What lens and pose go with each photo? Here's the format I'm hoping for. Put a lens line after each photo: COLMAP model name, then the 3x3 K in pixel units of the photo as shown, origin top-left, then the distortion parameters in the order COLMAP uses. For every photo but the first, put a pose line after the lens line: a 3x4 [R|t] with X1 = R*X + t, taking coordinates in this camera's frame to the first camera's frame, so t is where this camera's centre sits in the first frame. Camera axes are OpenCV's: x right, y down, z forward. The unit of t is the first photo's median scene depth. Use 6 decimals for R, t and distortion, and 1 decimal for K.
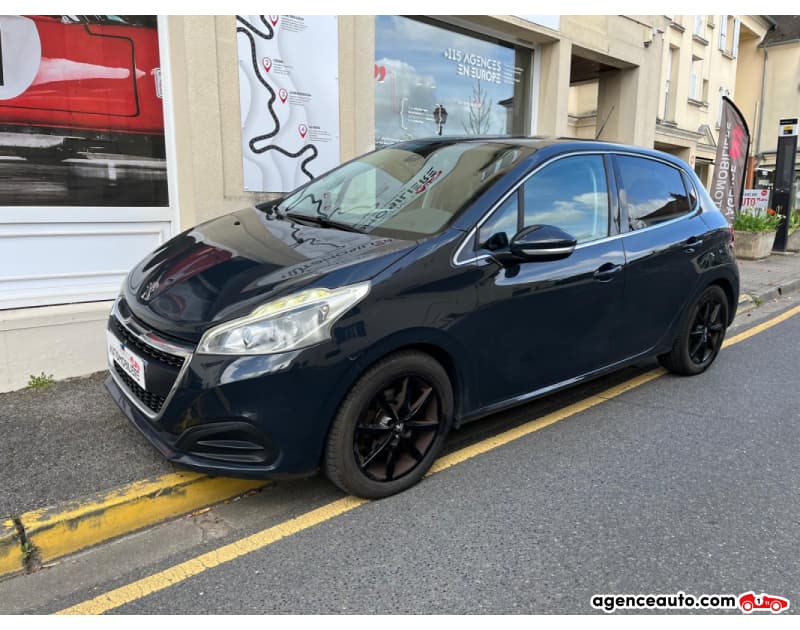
lens RADIAL K [[622.6, 0, 399.5], [0, 622.6, 324.3], [0, 0, 1]] dist [0.036037, -0.061169]
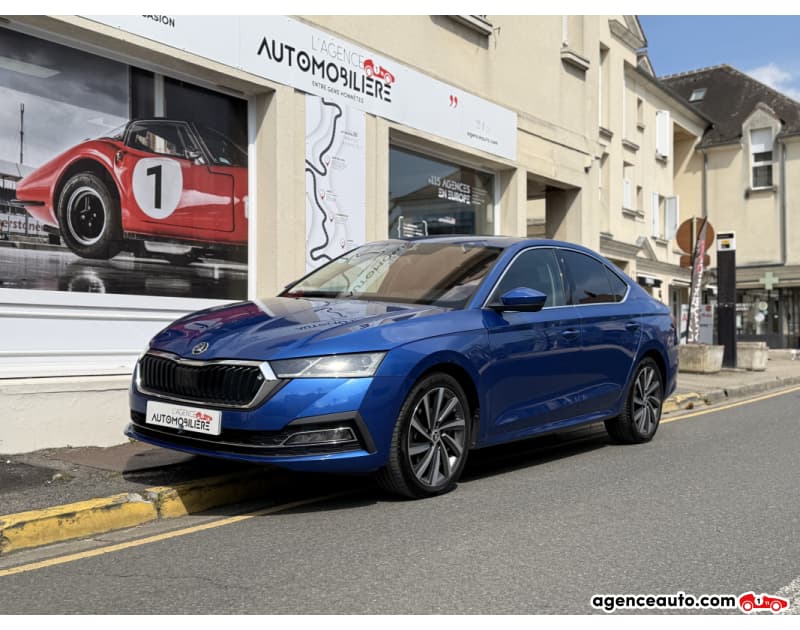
lens RADIAL K [[958.2, 0, 401.0], [0, 958.2, 313.8], [0, 0, 1]] dist [0.074251, 0.000000]
pose [[0.981678, 0.002935, 0.190522, -0.438614], [0.038168, 0.976588, -0.211704, 0.255627], [-0.186683, 0.215097, 0.958584, -0.892205]]
